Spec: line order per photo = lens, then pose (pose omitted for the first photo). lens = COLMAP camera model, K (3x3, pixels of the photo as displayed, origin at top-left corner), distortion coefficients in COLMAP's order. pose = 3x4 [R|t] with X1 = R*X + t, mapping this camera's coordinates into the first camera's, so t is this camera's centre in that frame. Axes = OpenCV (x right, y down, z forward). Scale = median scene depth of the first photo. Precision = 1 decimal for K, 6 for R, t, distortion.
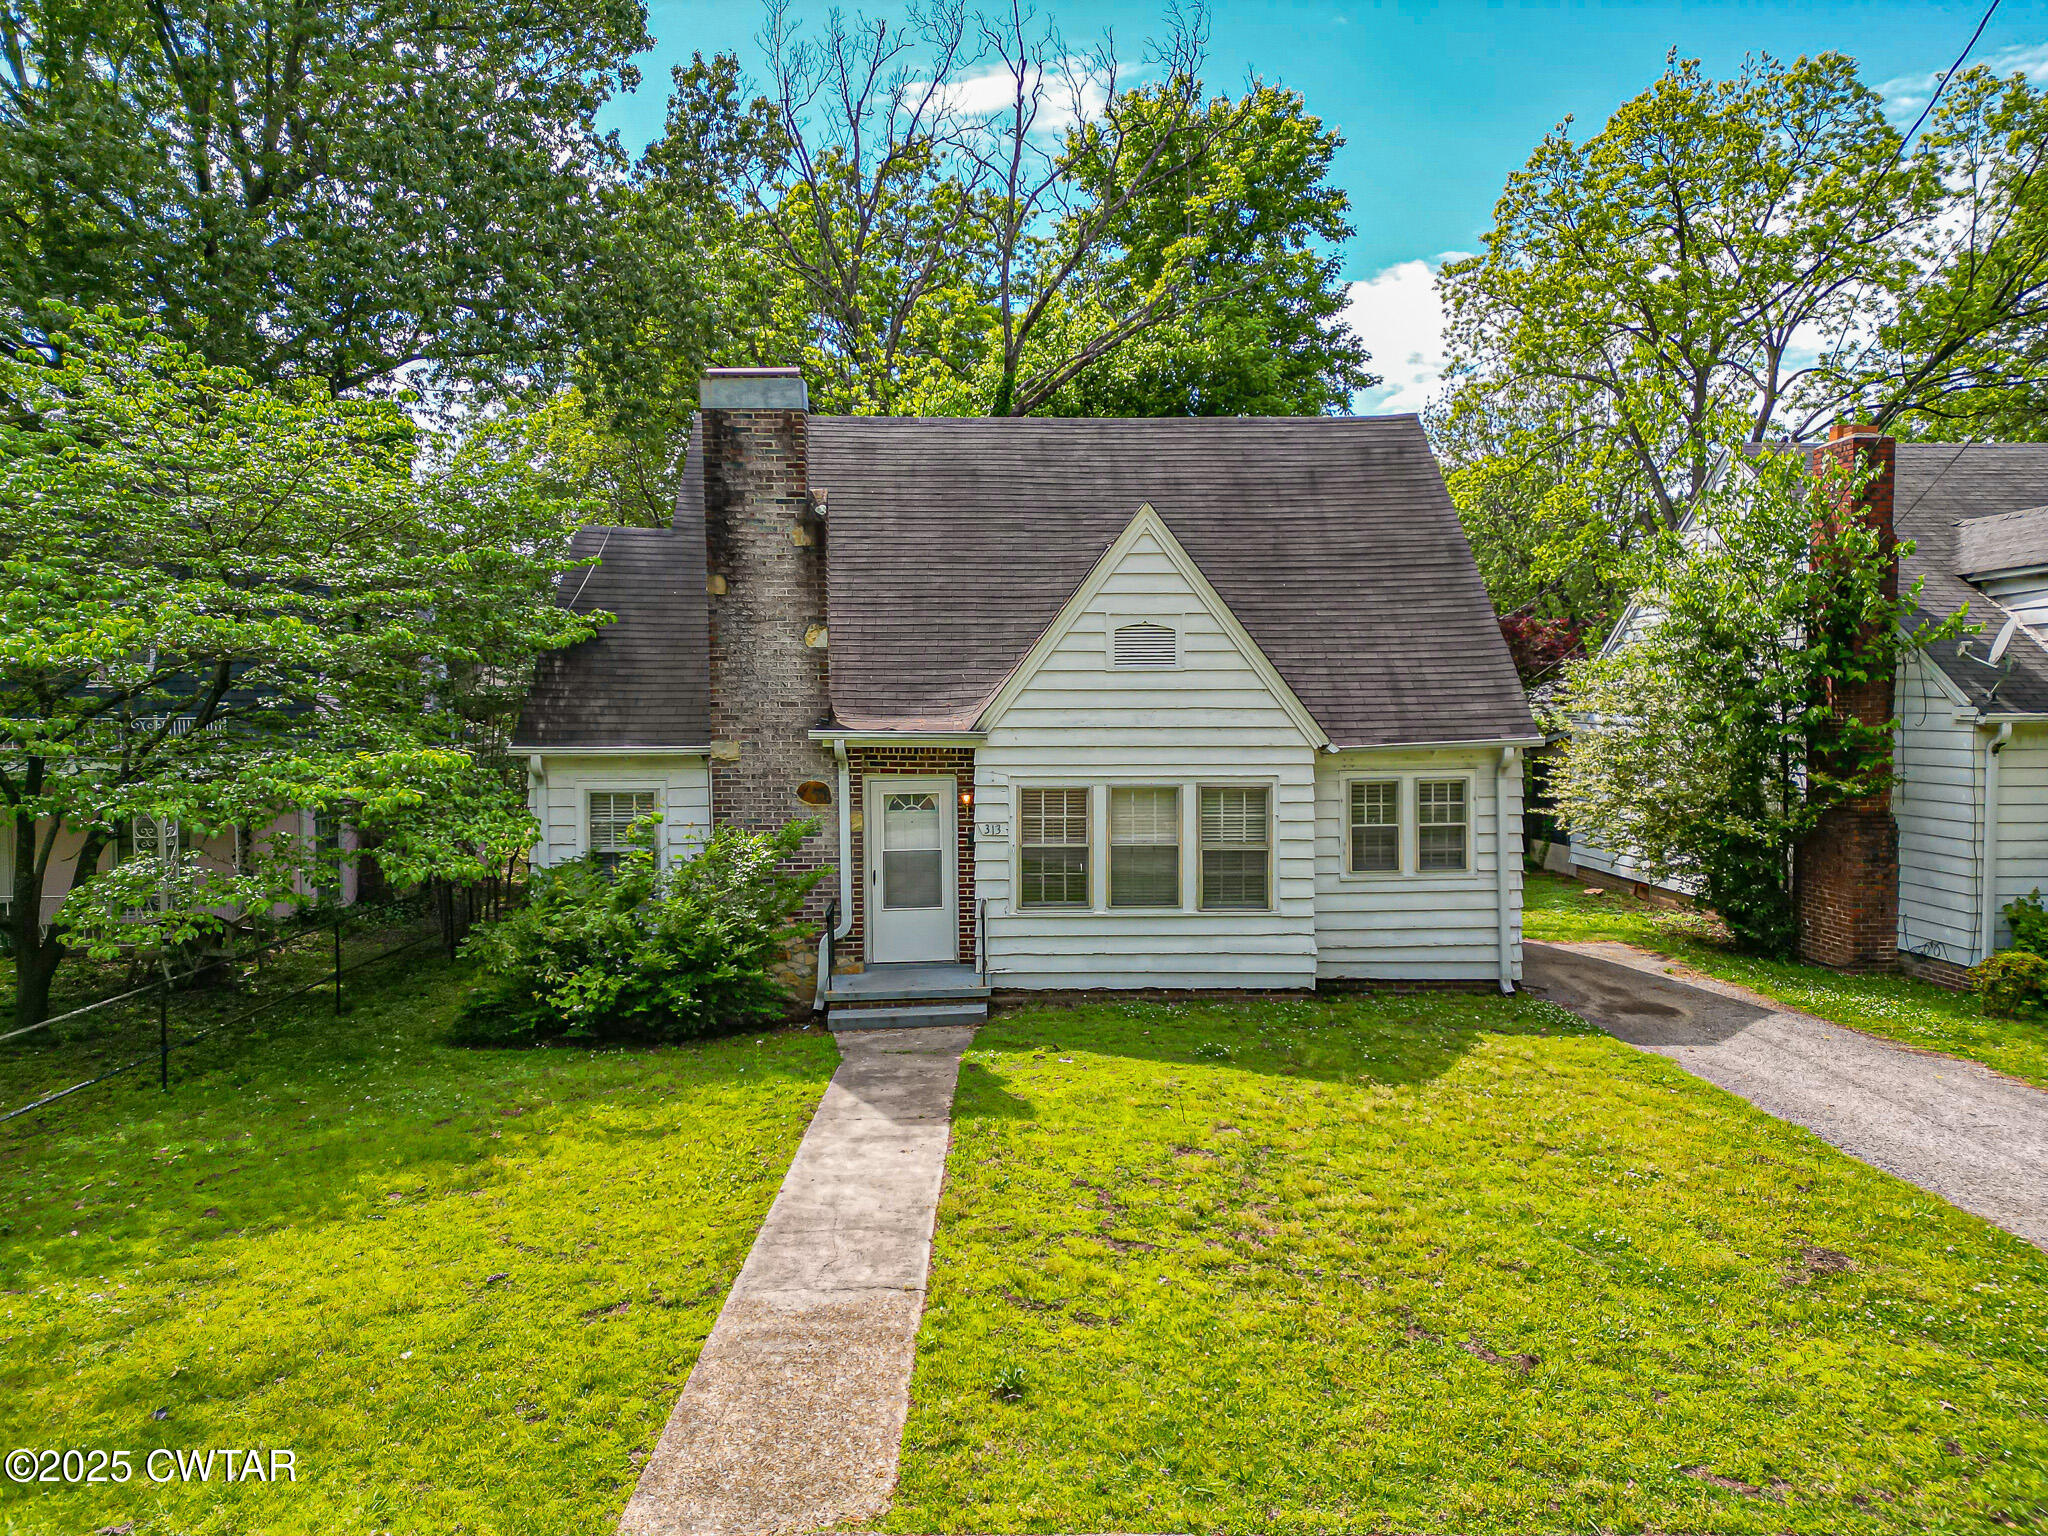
lens RADIAL K [[1404.8, 0, 1014.8], [0, 1404.8, 759.8], [0, 0, 1]] dist [0.100554, -0.116657]
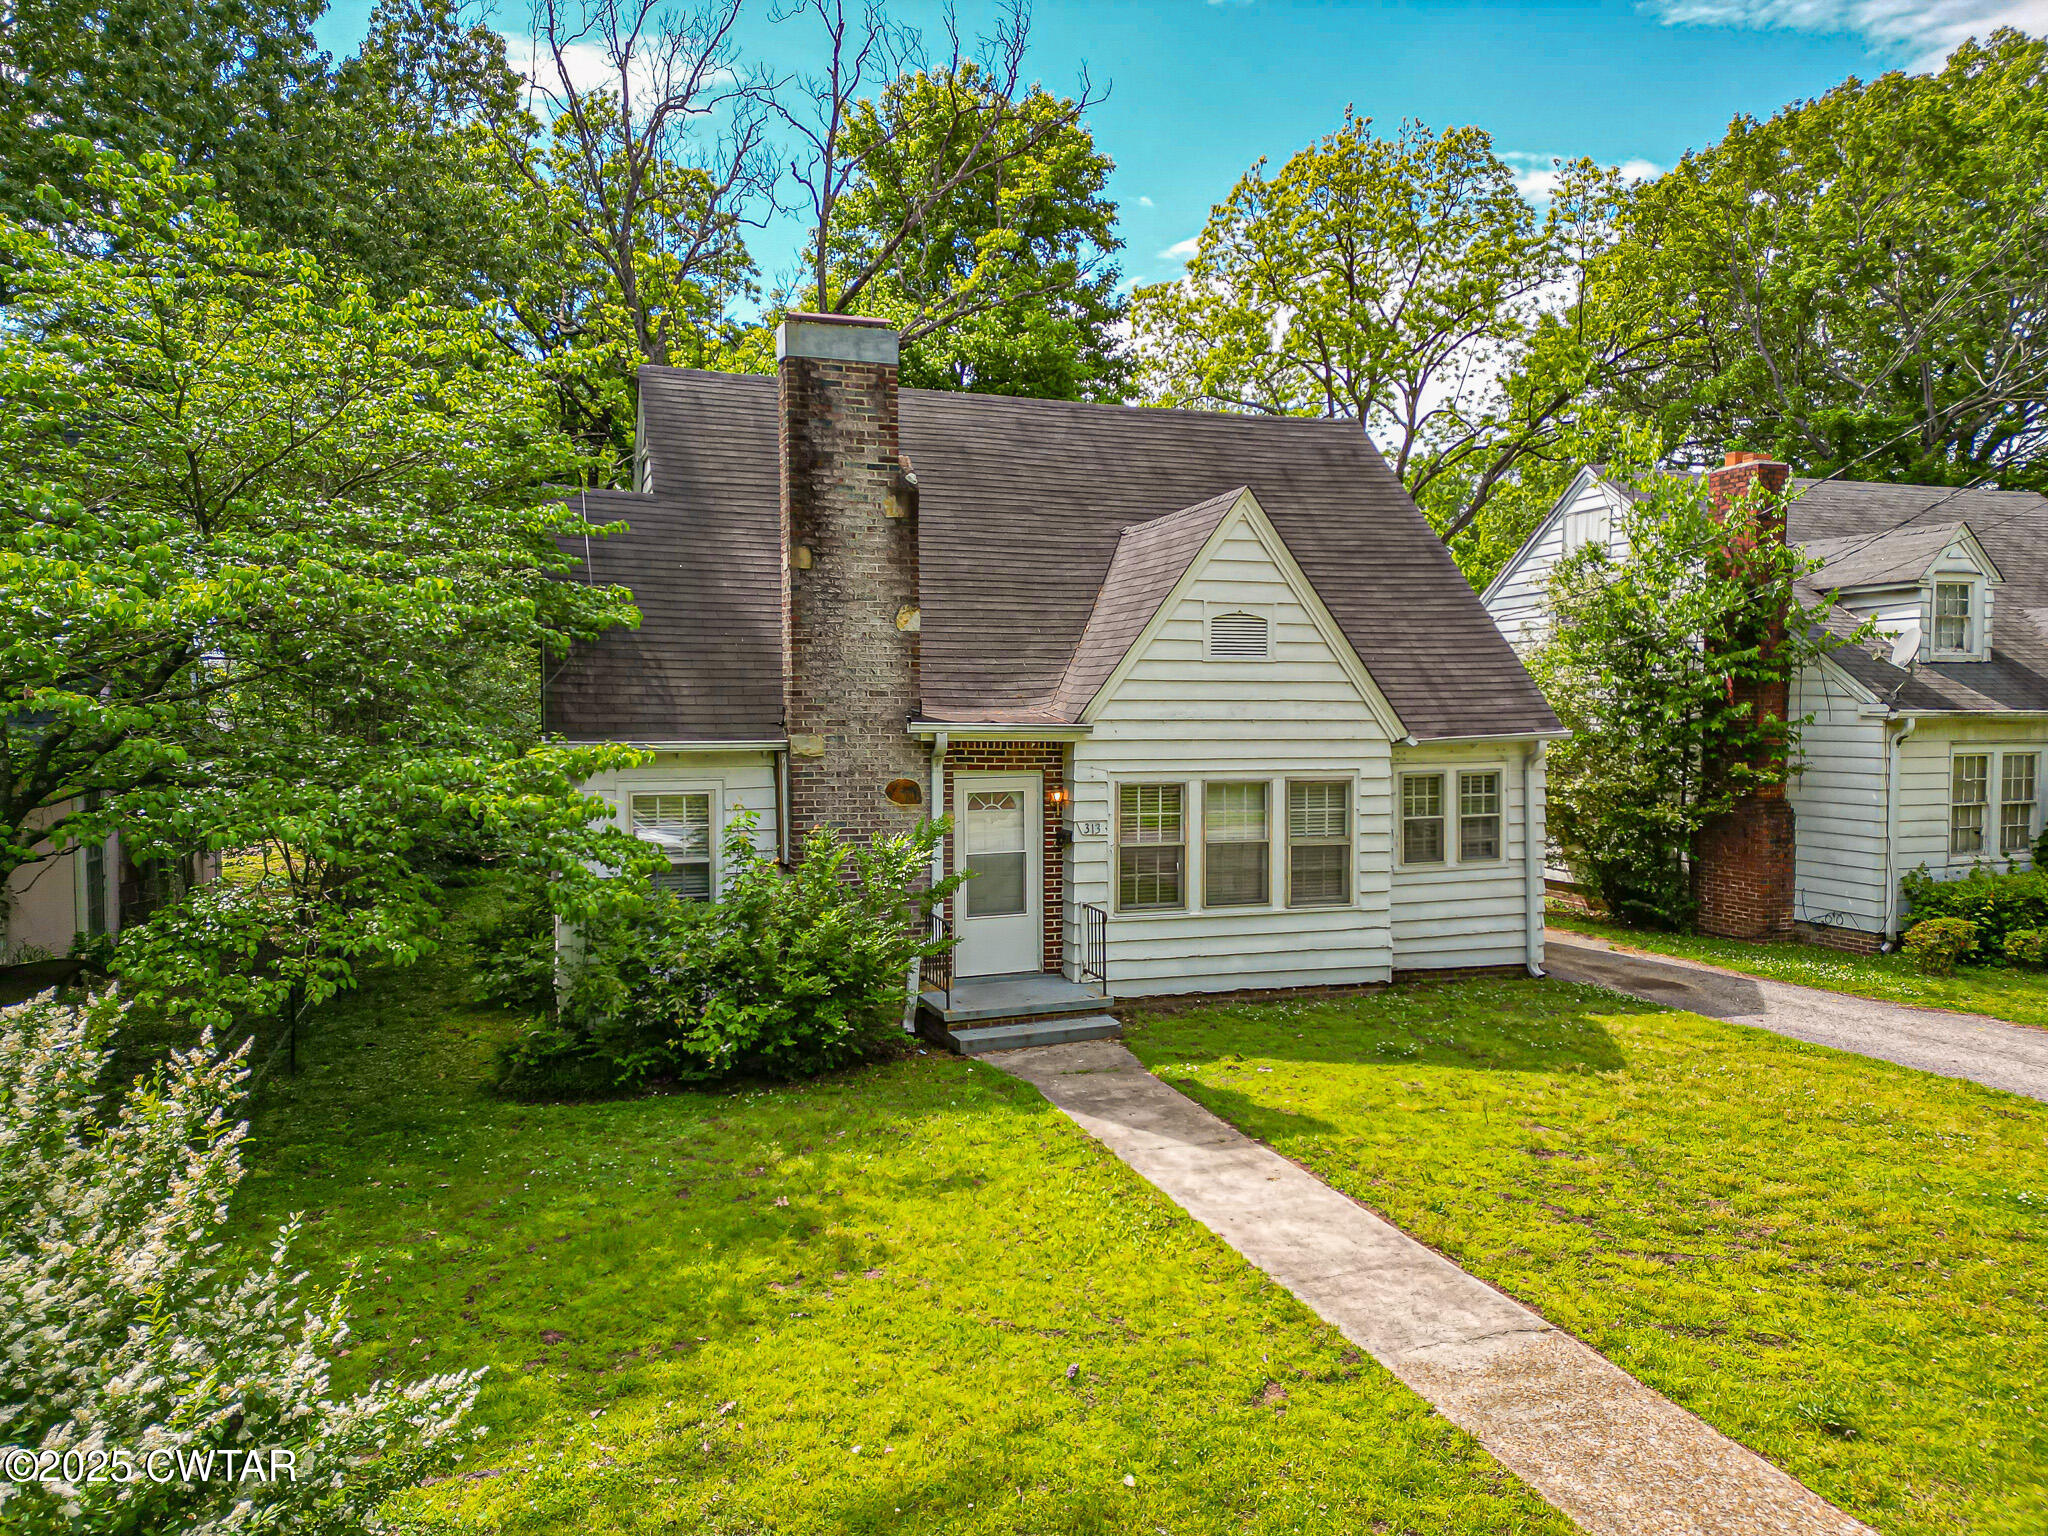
lens RADIAL K [[1404.8, 0, 1014.8], [0, 1404.8, 759.8], [0, 0, 1]] dist [0.100554, -0.116657]
pose [[0.956536, -0.005800, 0.291555, -0.337065], [0.006678, 0.999976, -0.002017, 0.005192], [-0.291536, 0.003876, 0.956552, 0.116946]]
